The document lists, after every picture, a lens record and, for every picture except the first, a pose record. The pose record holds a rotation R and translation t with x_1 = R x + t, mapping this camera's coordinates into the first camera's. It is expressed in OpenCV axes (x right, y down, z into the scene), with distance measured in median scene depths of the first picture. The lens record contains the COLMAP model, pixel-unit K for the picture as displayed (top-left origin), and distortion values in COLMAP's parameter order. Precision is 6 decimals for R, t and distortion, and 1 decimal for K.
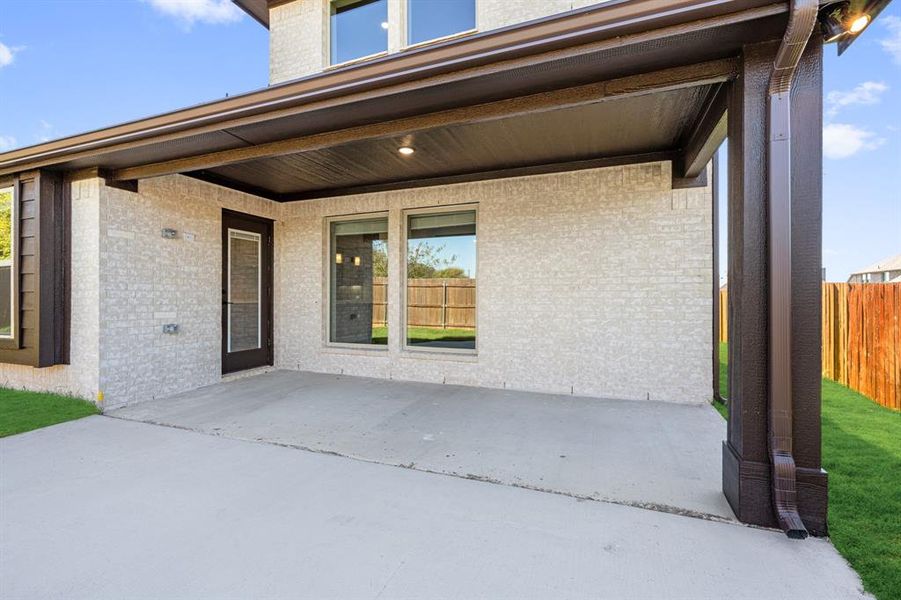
lens RADIAL K [[405.4, 0, 448.9], [0, 405.4, 295.6], [0, 0, 1]] dist [0.000278, -0.000025]
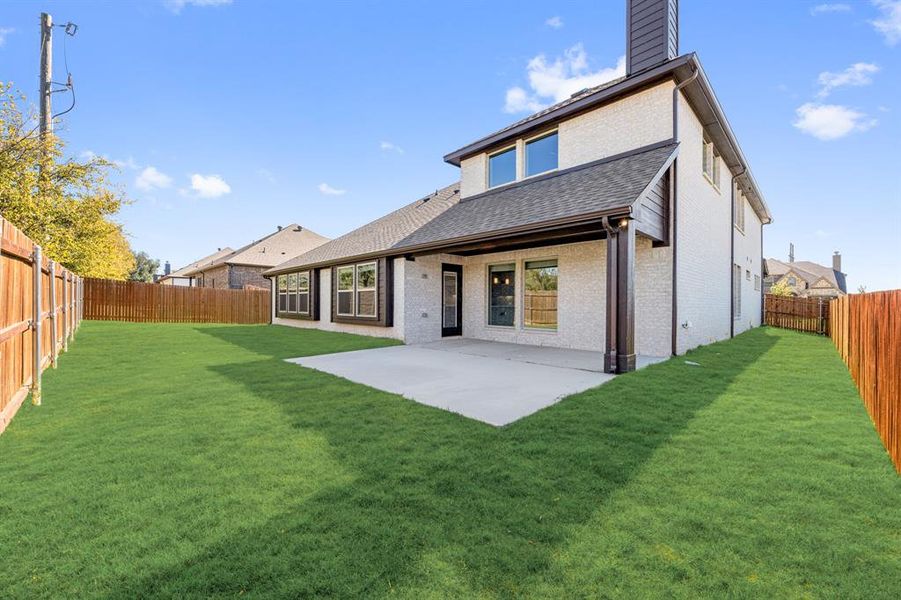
lens RADIAL K [[369.9, 0, 447.8], [0, 369.9, 302.2], [0, 0, 1]] dist [0.006962, 0.000156]
pose [[0.910324, 0.003031, -0.413884, 0.321219], [-0.004697, 0.999984, -0.003008, 0.008759], [0.413869, 0.004682, 0.910325, -0.855929]]
